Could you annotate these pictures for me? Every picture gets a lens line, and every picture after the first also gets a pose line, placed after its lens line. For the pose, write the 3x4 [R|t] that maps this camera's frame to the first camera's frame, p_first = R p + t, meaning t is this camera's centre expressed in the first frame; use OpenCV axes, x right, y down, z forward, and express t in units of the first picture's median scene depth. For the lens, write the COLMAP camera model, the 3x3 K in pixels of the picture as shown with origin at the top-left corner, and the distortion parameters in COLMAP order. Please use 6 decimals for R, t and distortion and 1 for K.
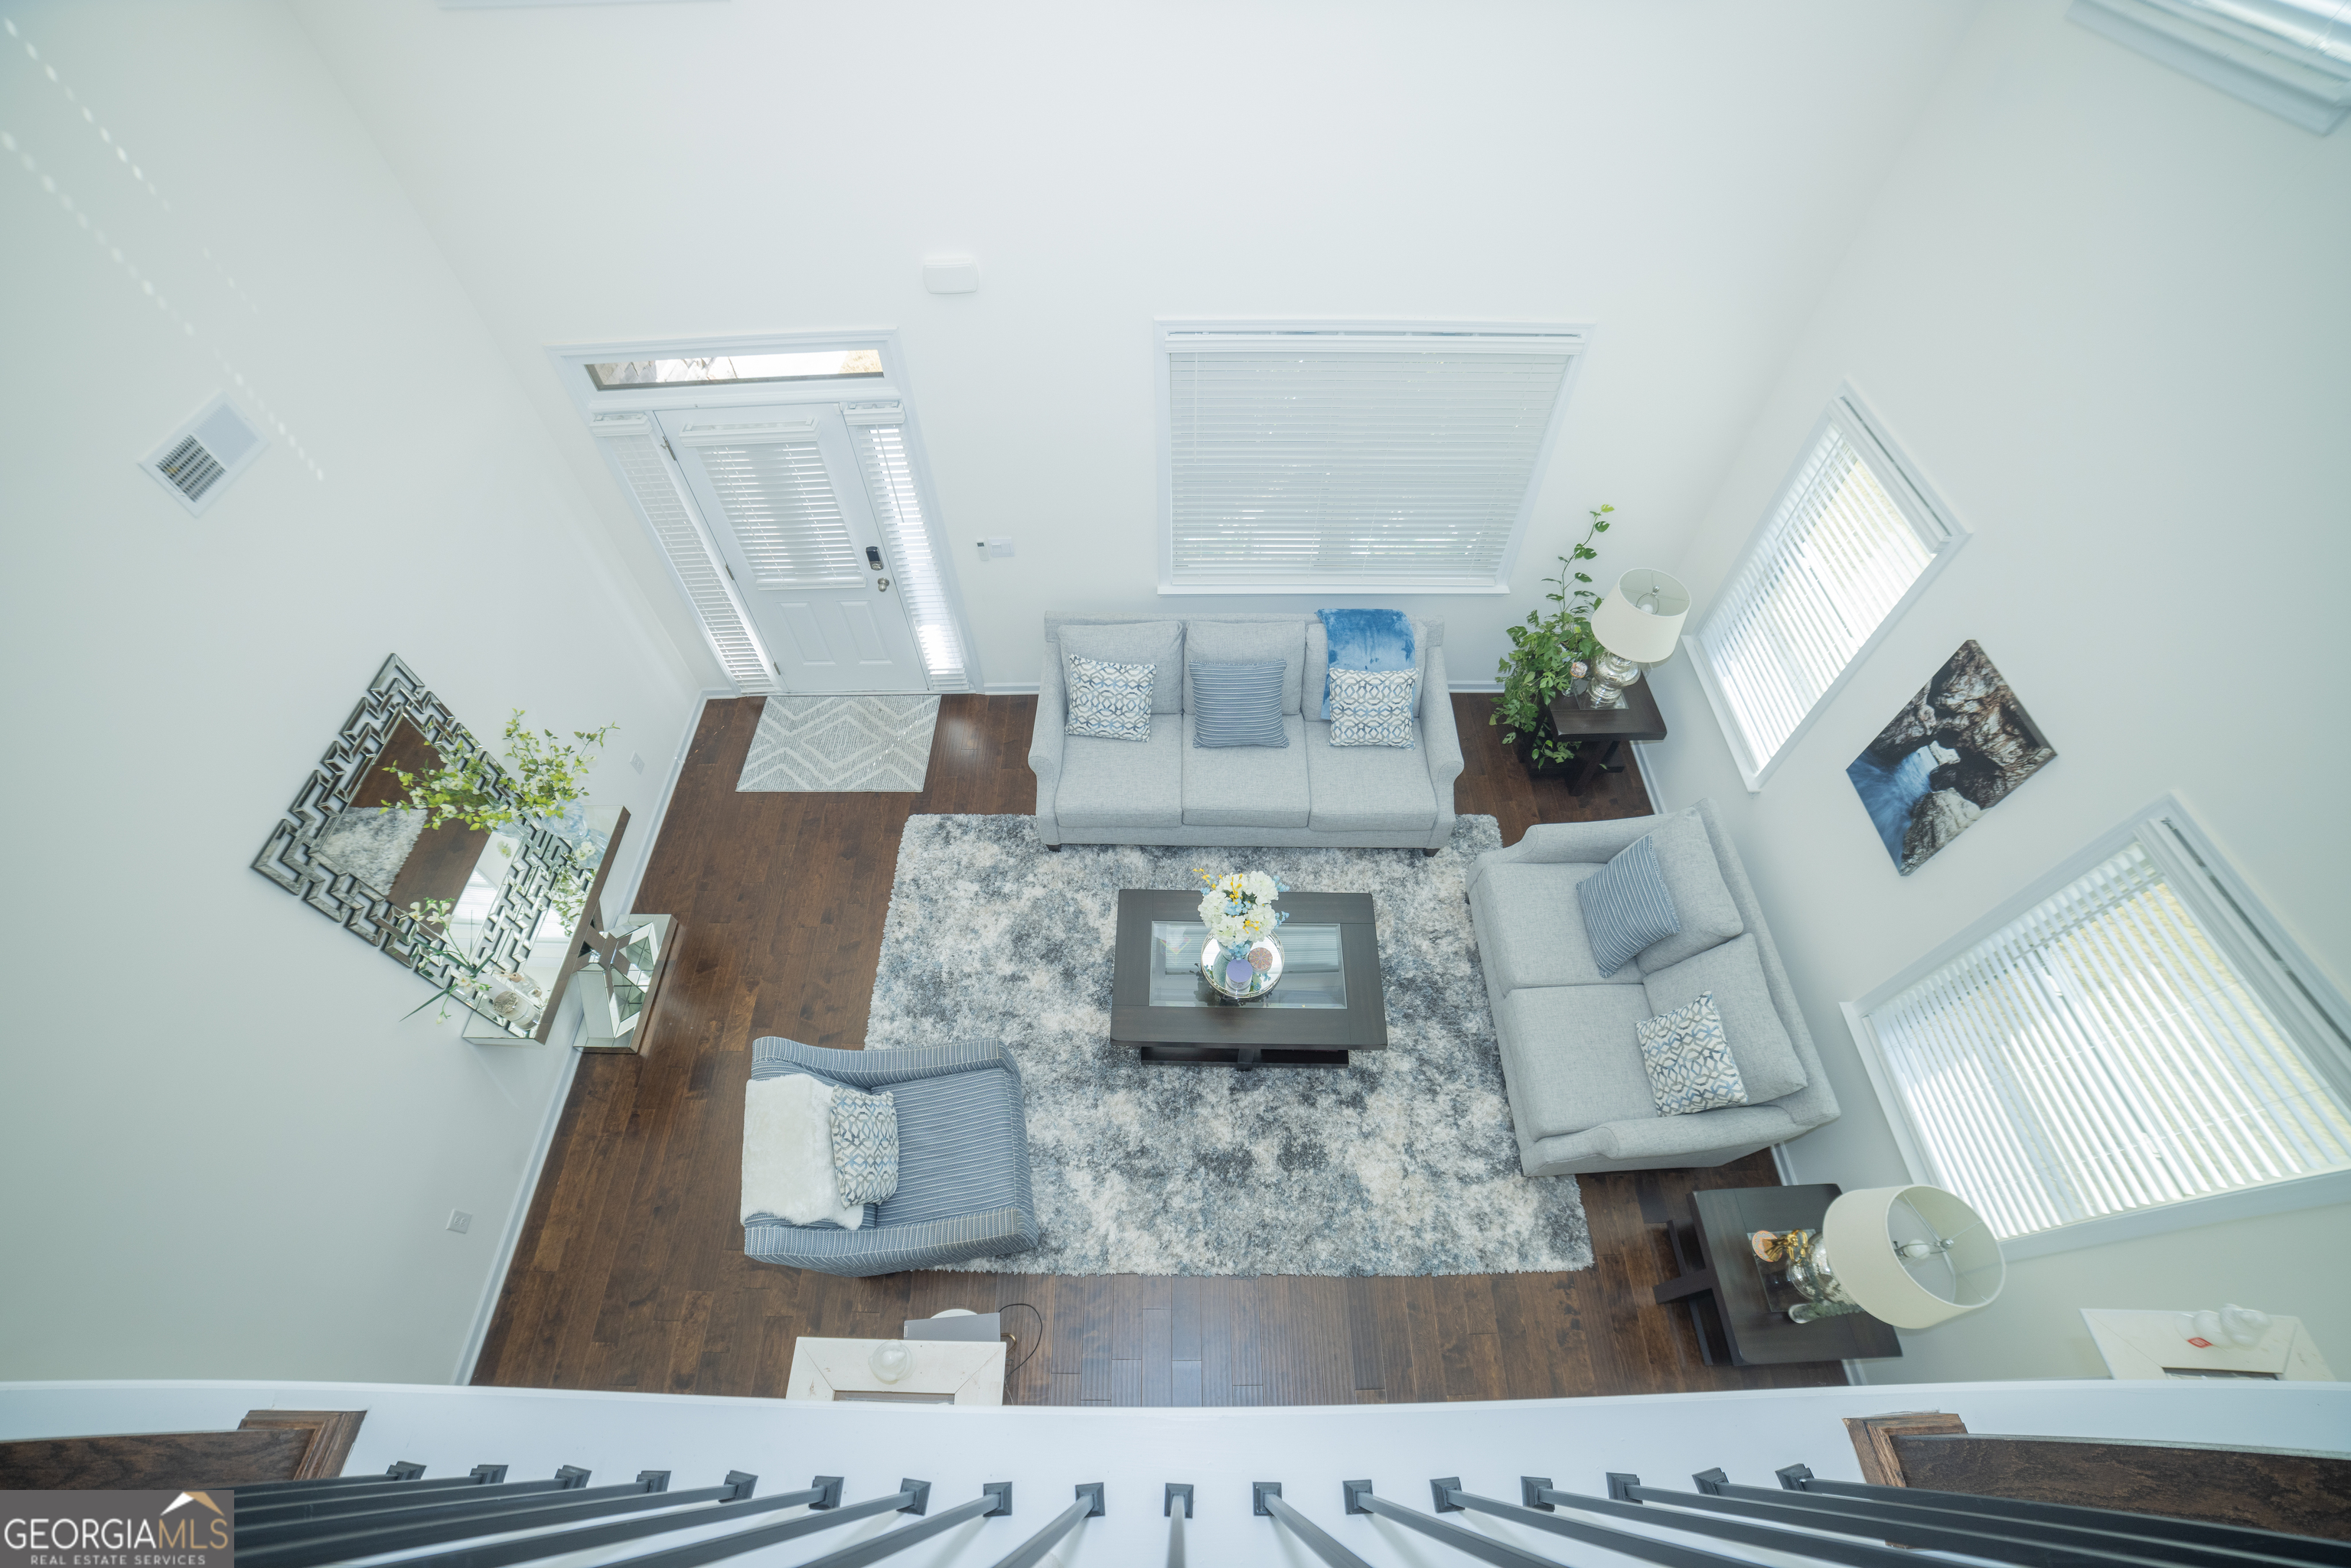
lens RADIAL K [[936.1, 0, 1170.4], [0, 936.1, 788.6], [0, 0, 1]] dist [-0.106301, 0.035353]
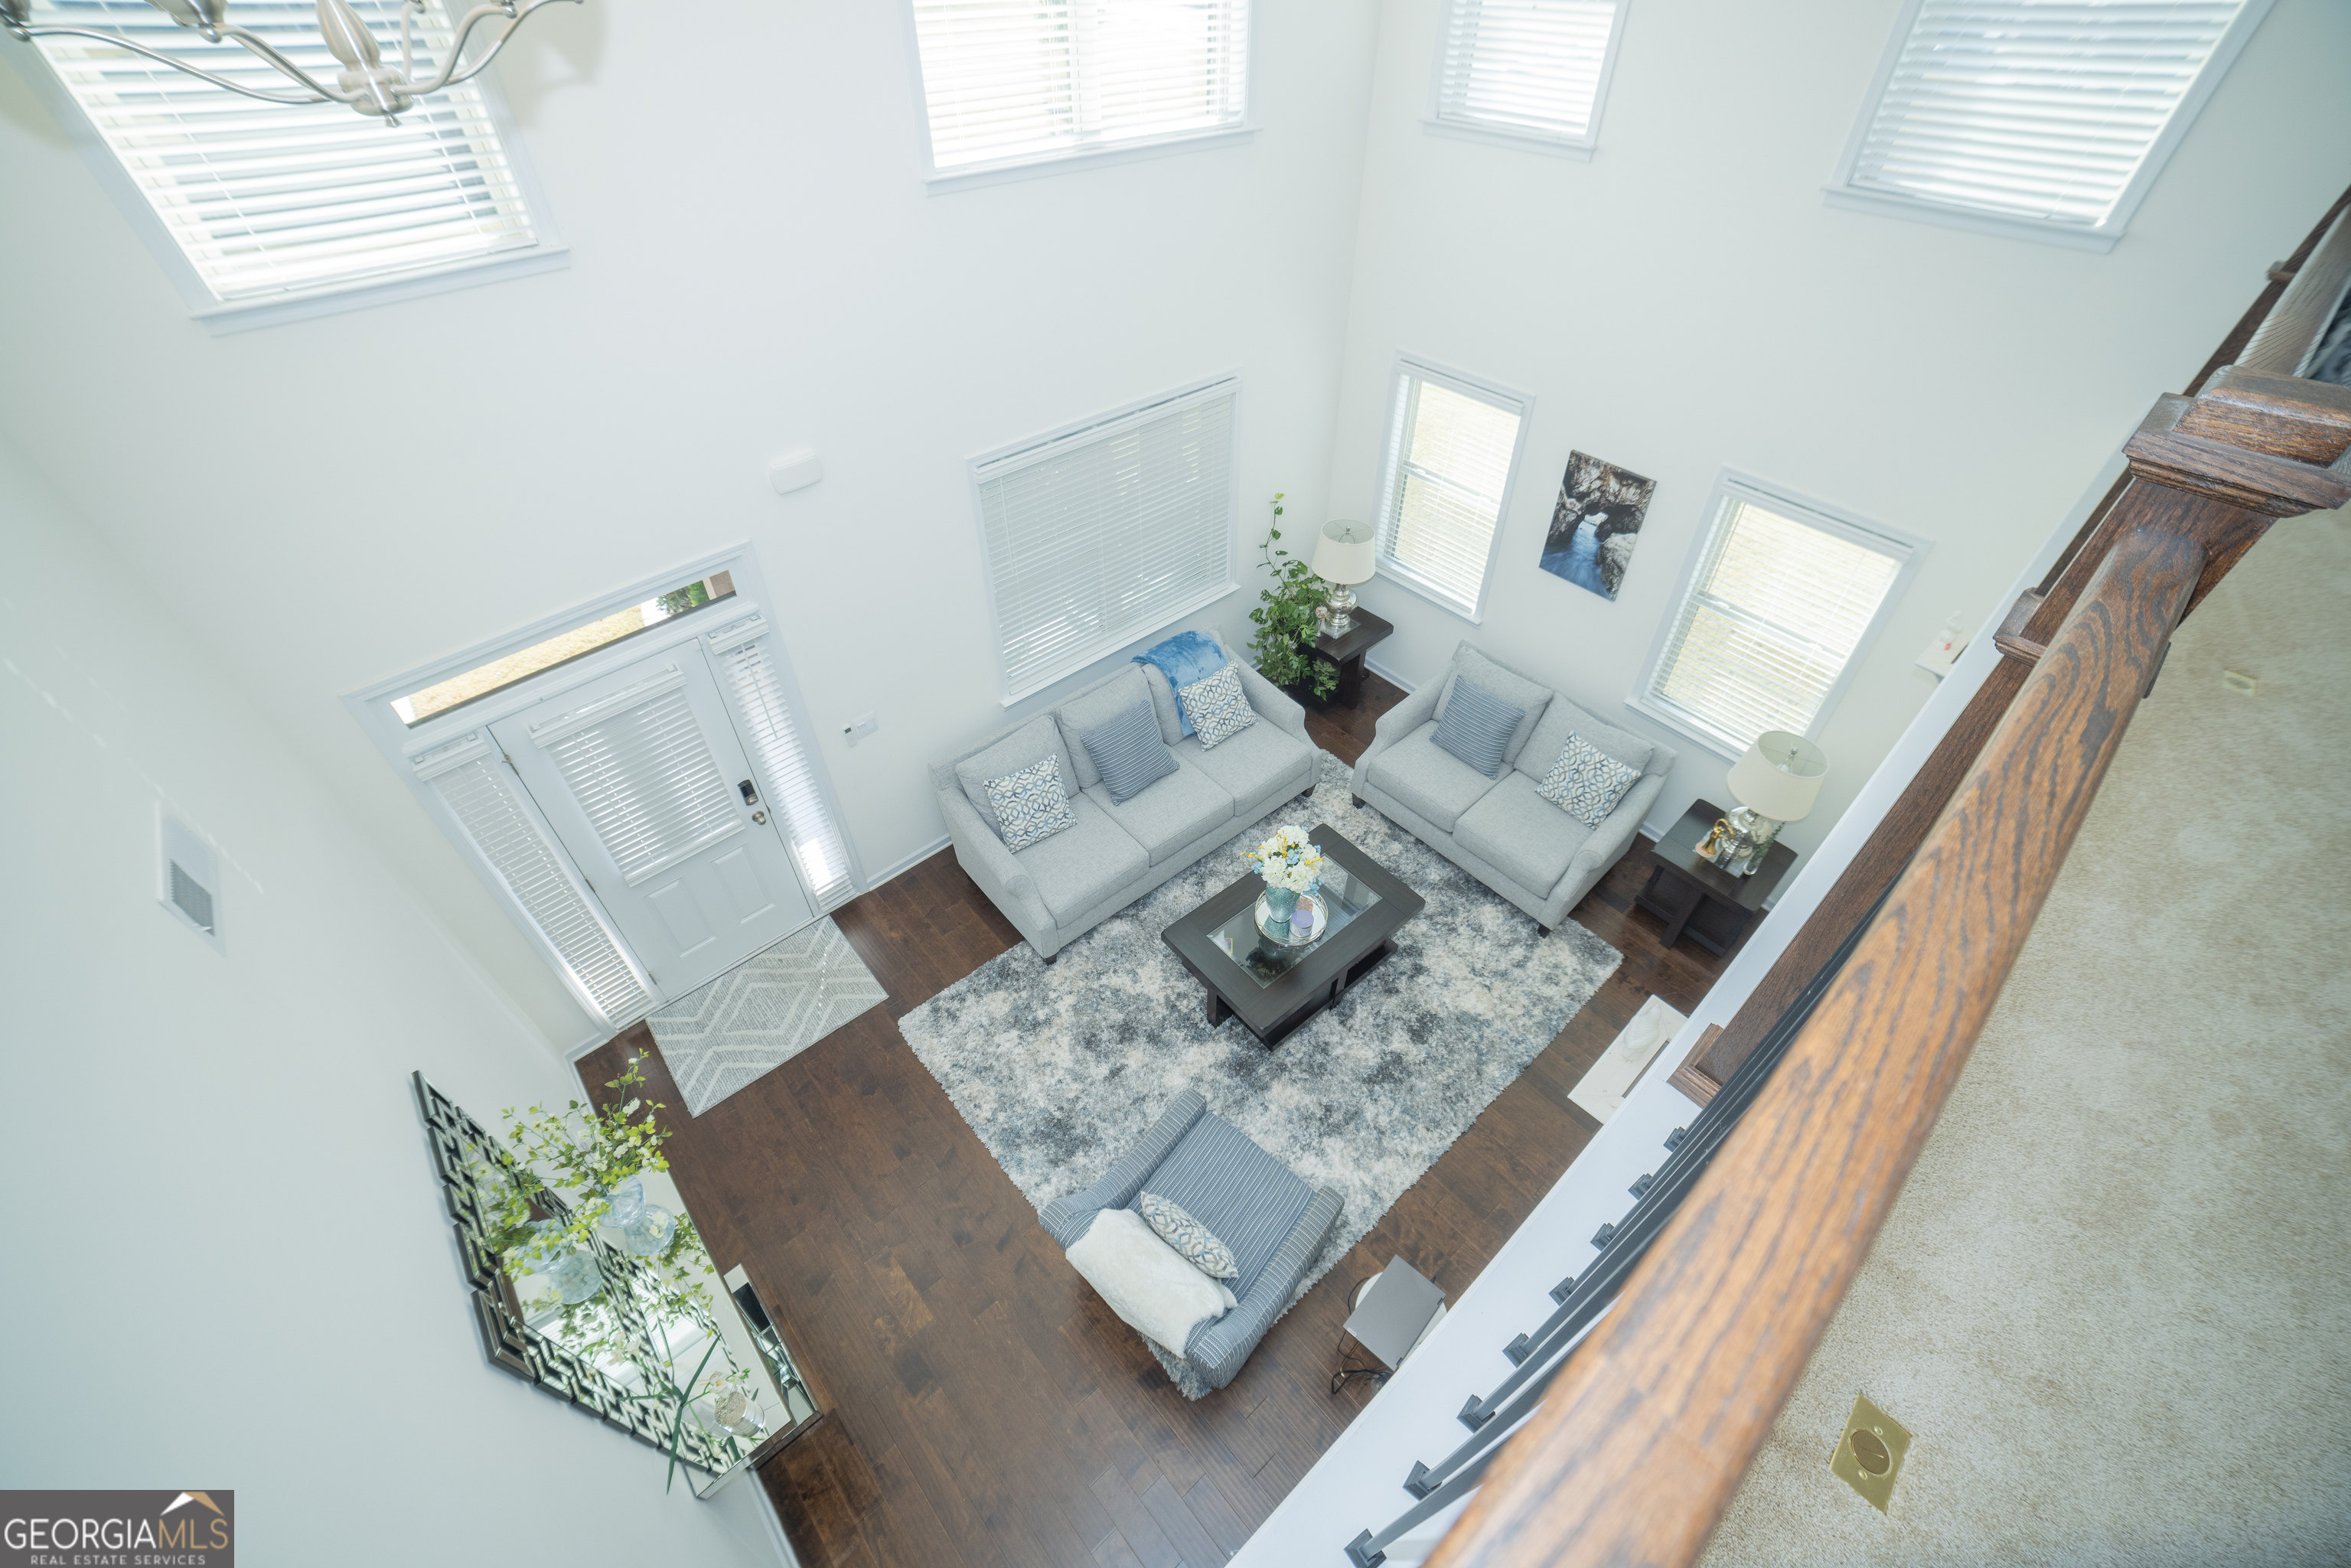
lens RADIAL K [[942.6, 0, 1161.4], [0, 942.6, 769.8], [0, 0, 1]] dist [-0.102218, 0.033108]
pose [[0.753305, -0.445832, 0.483494, -0.505706], [0.534097, 0.843685, -0.054181, 0.009523], [-0.383761, 0.299047, 0.873669, 0.000139]]
